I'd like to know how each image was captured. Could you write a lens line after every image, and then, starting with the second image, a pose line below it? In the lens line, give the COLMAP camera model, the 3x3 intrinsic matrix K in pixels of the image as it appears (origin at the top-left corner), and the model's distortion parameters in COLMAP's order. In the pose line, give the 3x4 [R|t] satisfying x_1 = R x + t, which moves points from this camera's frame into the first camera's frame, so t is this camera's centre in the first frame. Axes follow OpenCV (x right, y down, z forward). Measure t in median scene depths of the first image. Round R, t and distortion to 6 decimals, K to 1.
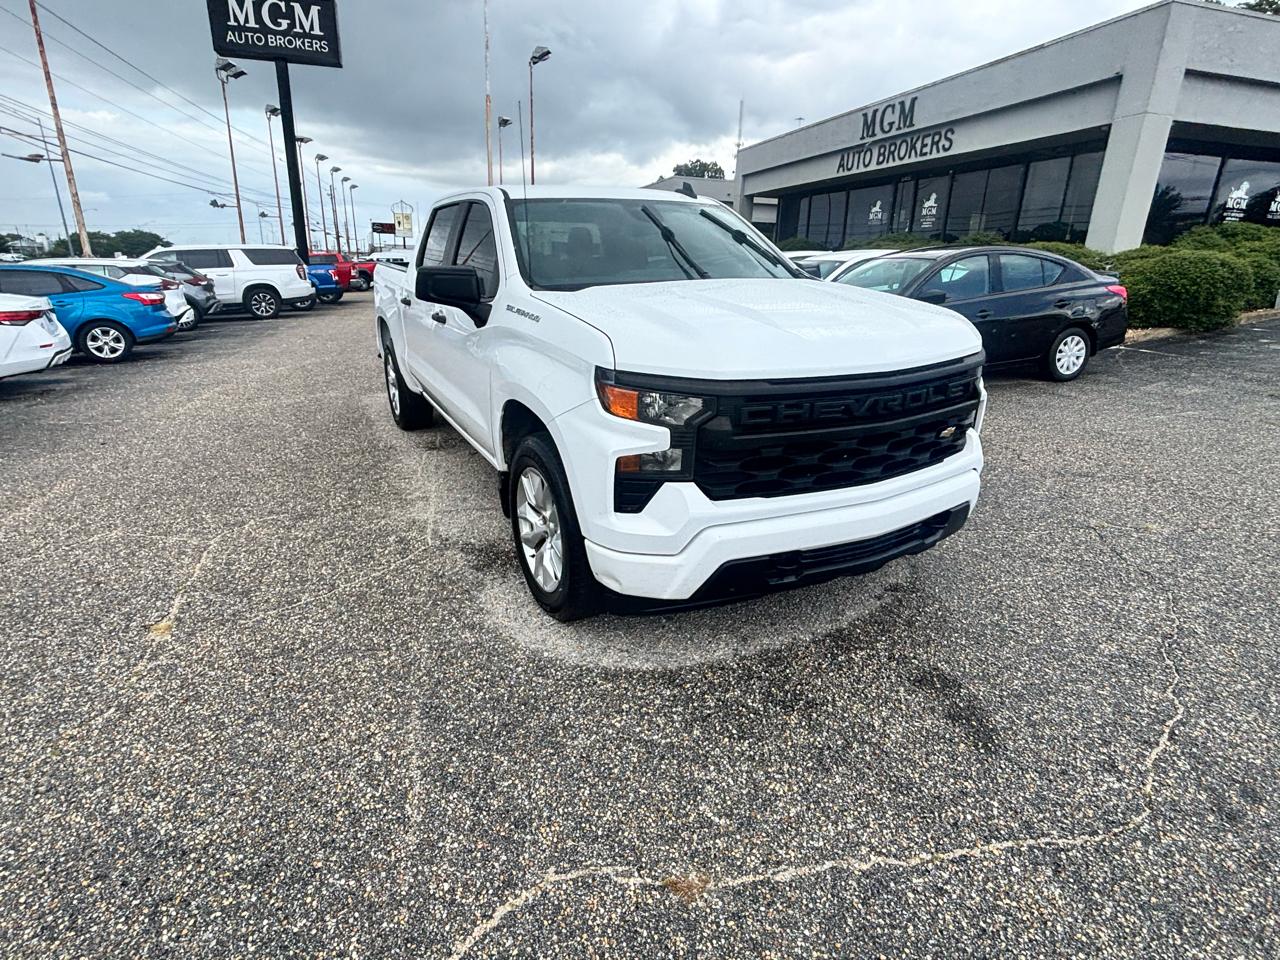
lens RADIAL K [[667.6, 0, 637.7], [0, 667.6, 477.9], [0, 0, 1]] dist [-0.020212, 0.013625]
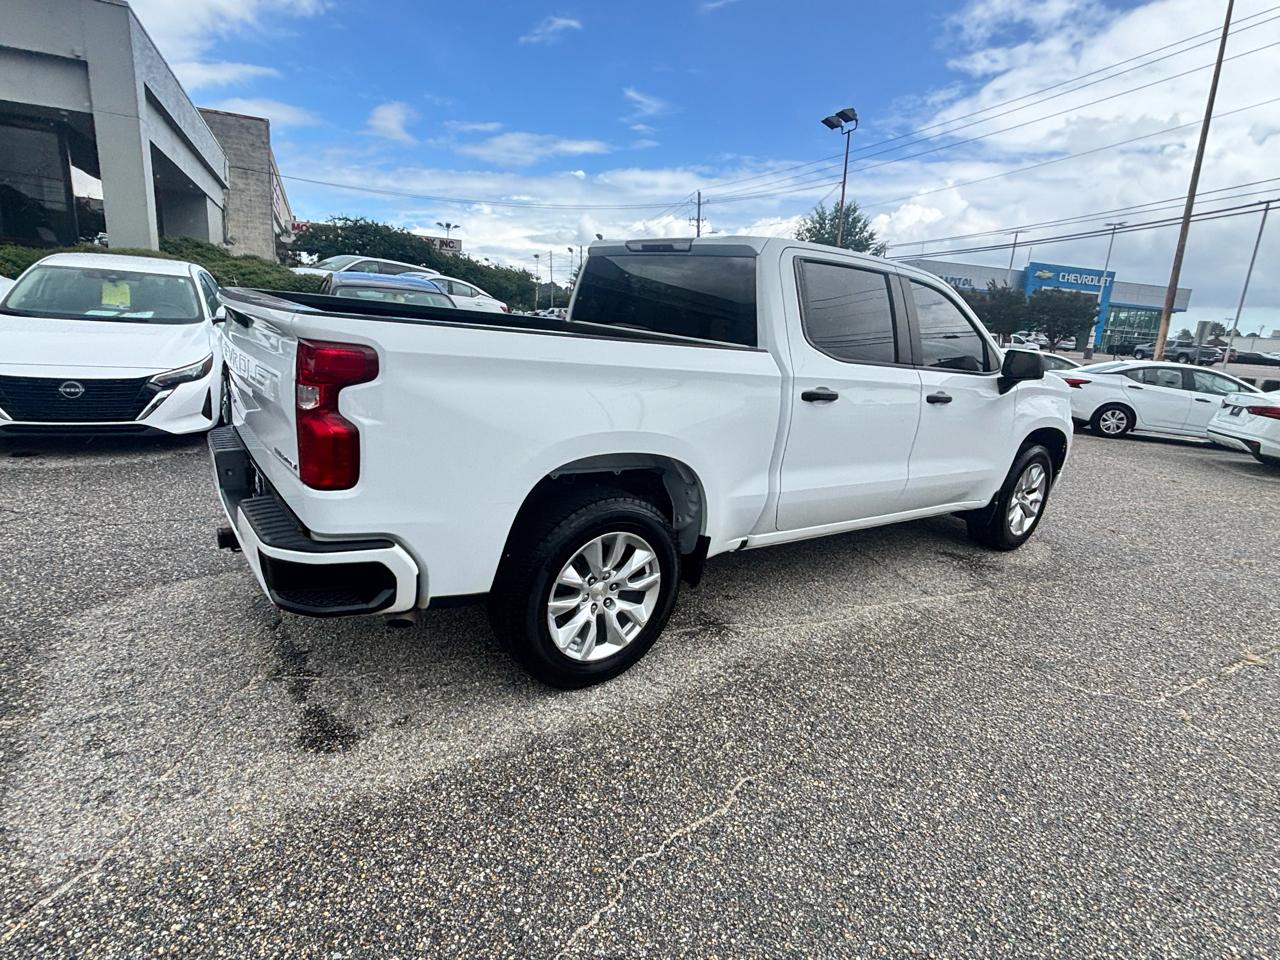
lens RADIAL K [[670.8, 0, 634.9], [0, 670.8, 475.3], [0, 0, 1]] dist [-0.017603, 0.011825]
pose [[-0.148882, -0.258908, 0.954359, -0.289254], [0.234939, 0.928219, 0.288467, -0.126867], [-0.960540, 0.267163, -0.077368, 0.371842]]
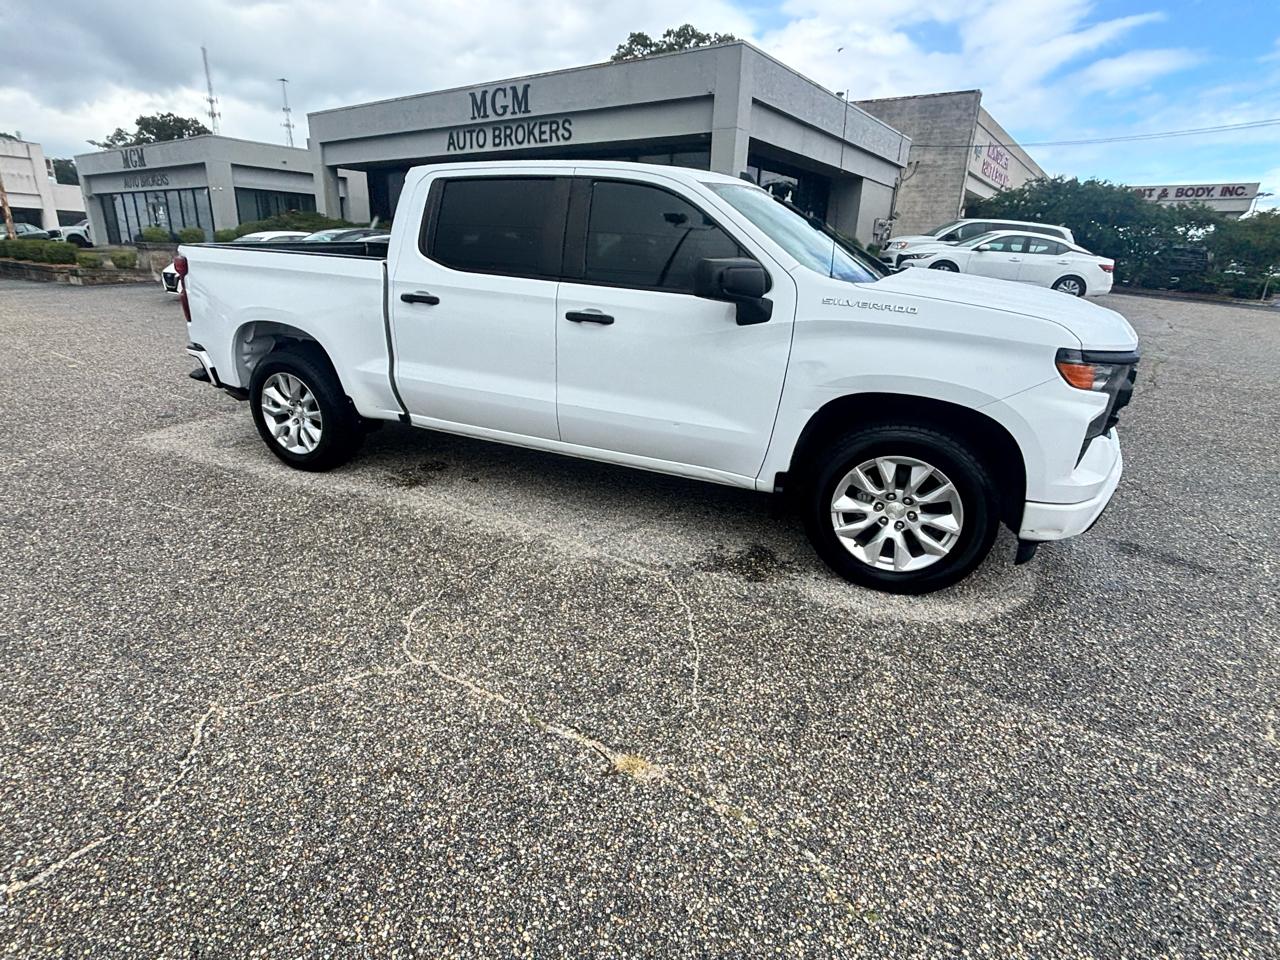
lens RADIAL K [[669.0, 0, 635.3], [0, 669.0, 478.1], [0, 0, 1]] dist [-0.023119, 0.015875]
pose [[0.790458, -0.195823, 0.580370, -0.189809], [0.178527, 0.980035, 0.087522, -0.025216], [-0.585921, 0.034429, 0.809636, 0.070138]]
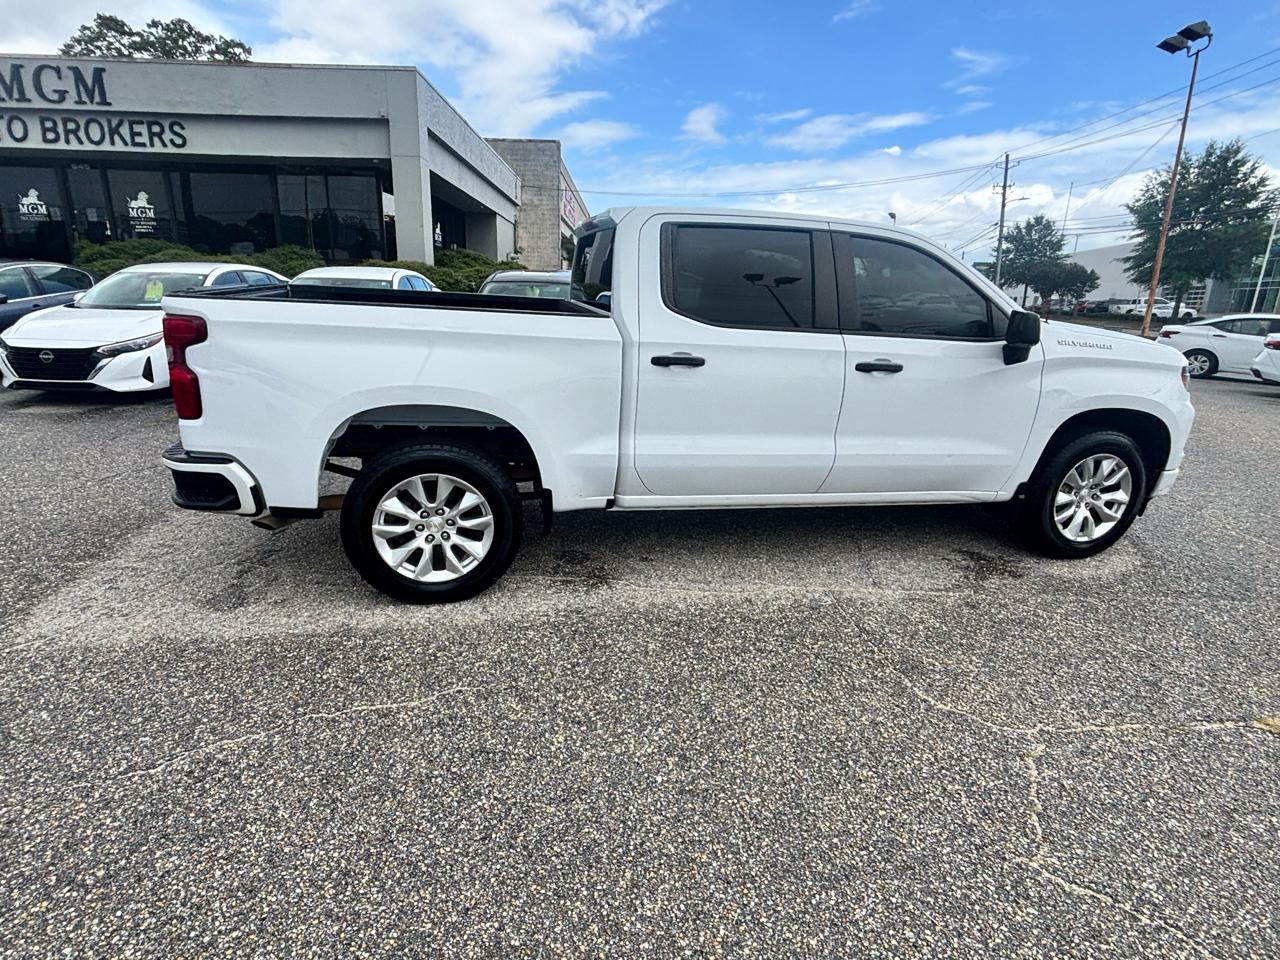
lens RADIAL K [[670.8, 0, 634.9], [0, 670.8, 475.3], [0, 0, 1]] dist [-0.017603, 0.011825]
pose [[0.272004, -0.267279, 0.924433, -0.298905], [0.278627, 0.941378, 0.190196, -0.088165], [-0.921076, 0.205838, 0.330530, 0.251163]]
